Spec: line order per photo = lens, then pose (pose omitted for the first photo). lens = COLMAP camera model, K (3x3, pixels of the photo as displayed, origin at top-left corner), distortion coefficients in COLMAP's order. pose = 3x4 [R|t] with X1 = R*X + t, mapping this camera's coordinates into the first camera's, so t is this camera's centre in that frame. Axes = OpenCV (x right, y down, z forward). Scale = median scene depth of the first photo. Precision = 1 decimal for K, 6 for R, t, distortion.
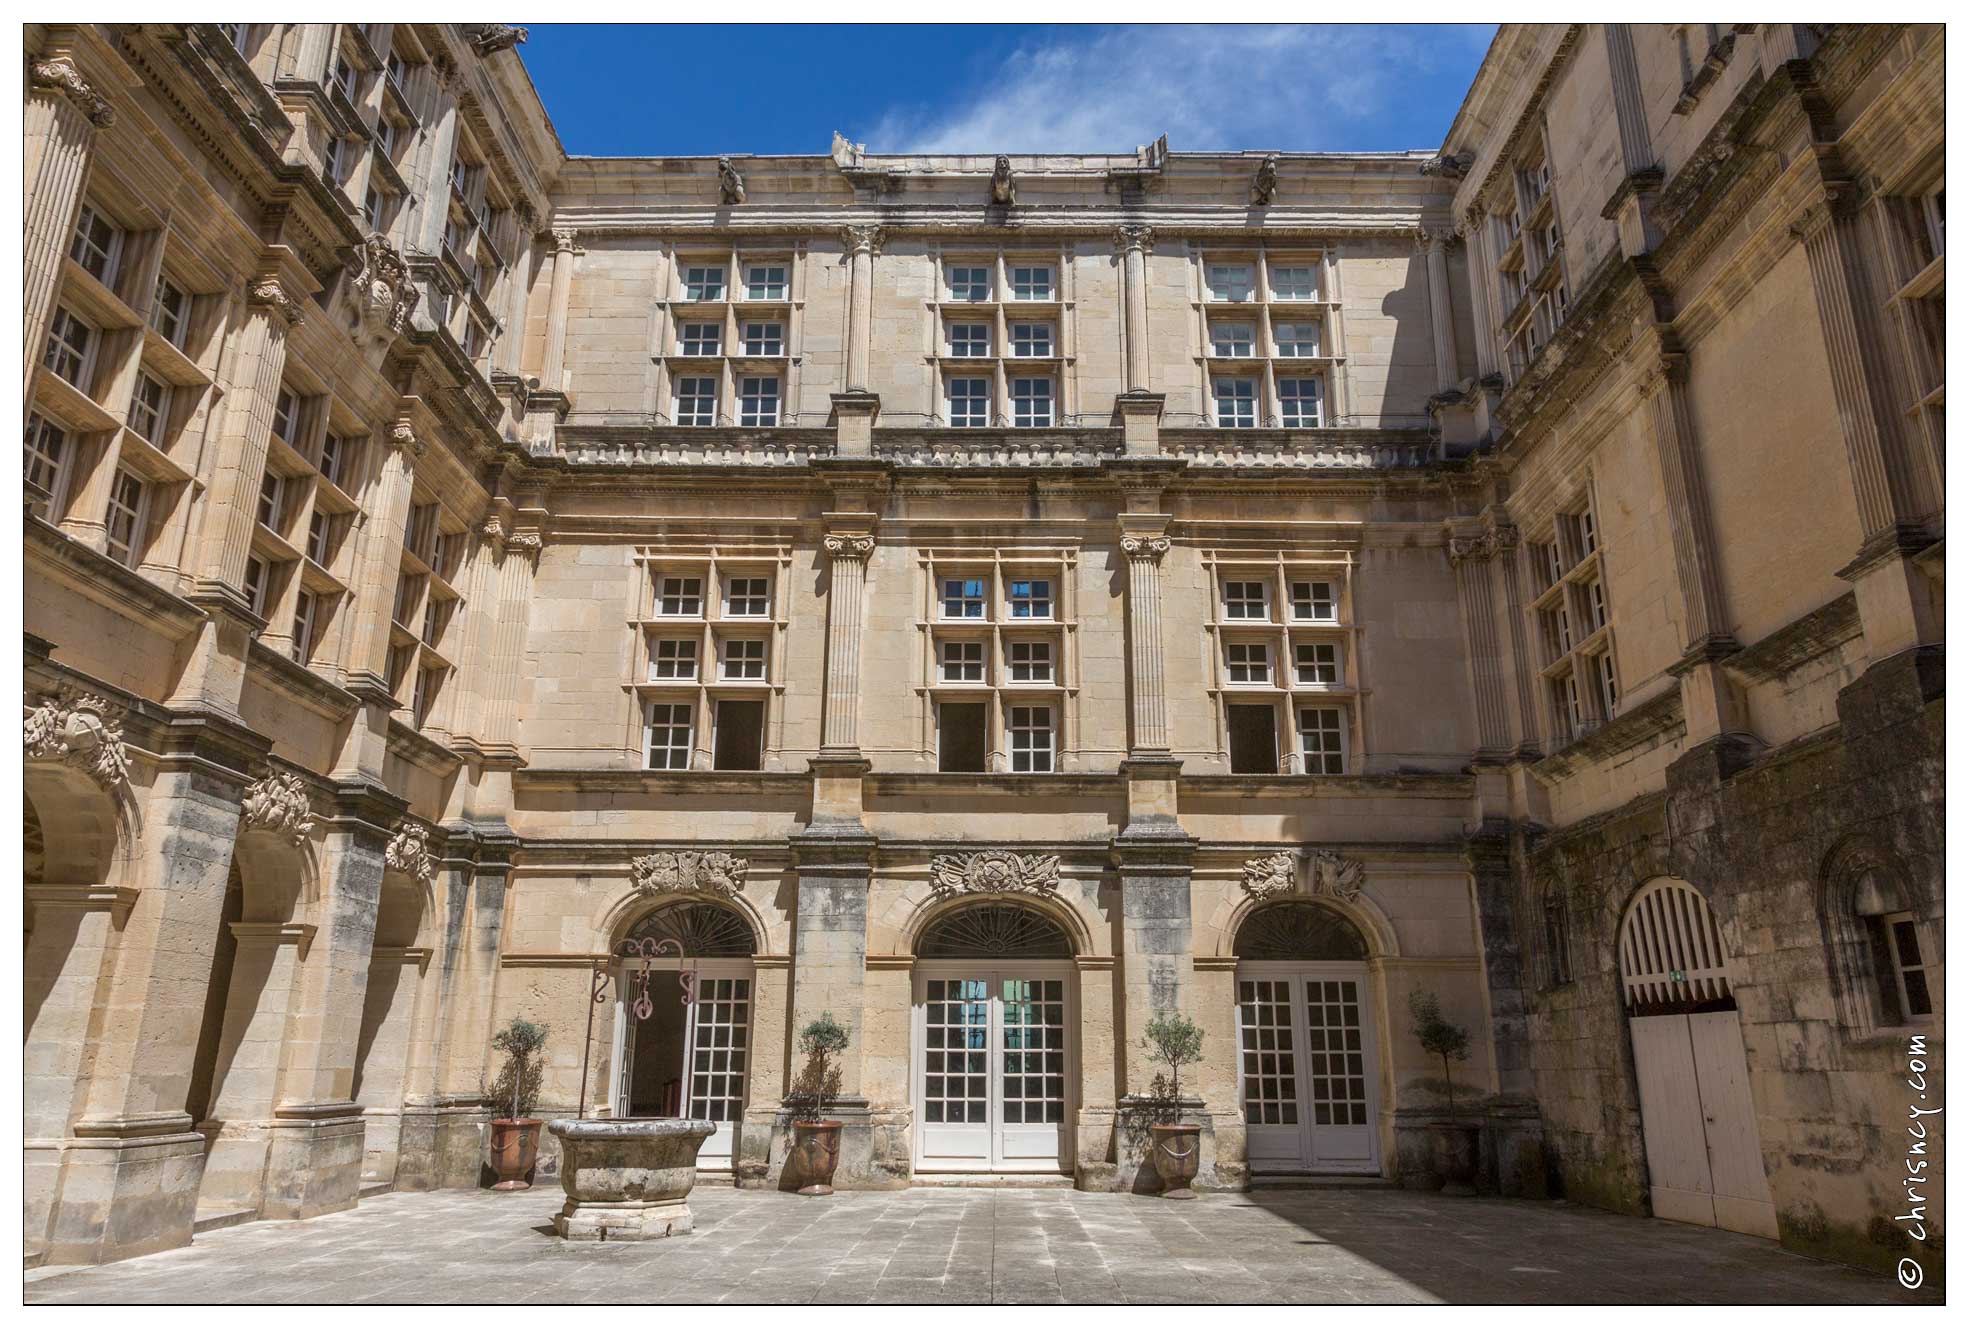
lens RADIAL K [[1298.1, 0, 987.7], [0, 1298.1, 670.7], [0, 0, 1]] dist [0.008965, -0.000274]
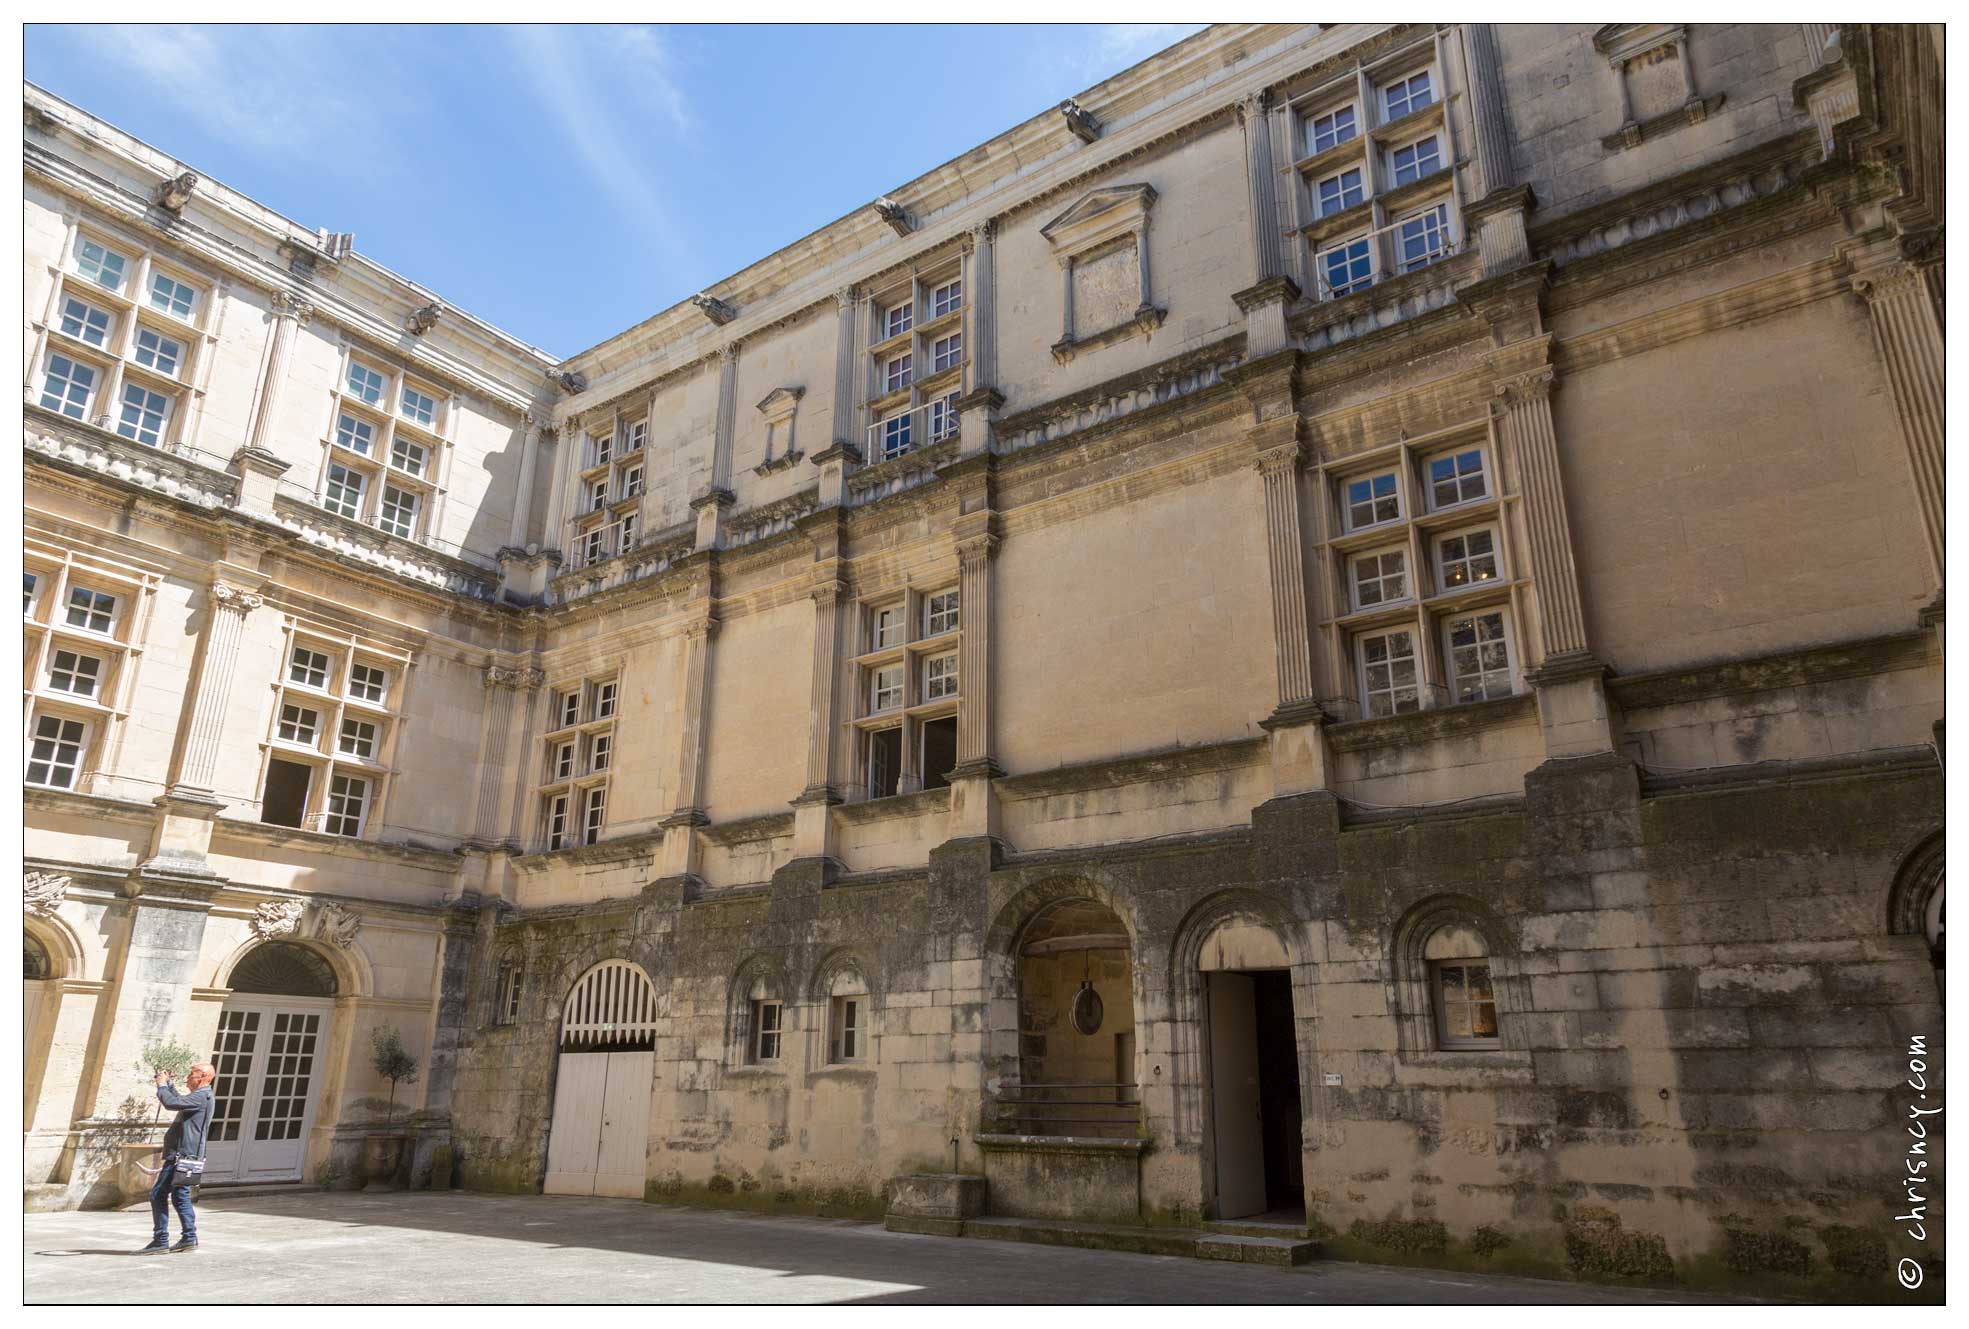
lens RADIAL K [[1298.1, 0, 986.7], [0, 1298.1, 660.6], [0, 0, 1]] dist [0.008965, -0.000274]
pose [[0.575849, 0.256818, 0.776172, -0.370393], [-0.239518, 0.960719, -0.140180, -0.047525], [-0.781684, -0.105184, 0.614741, -0.157019]]
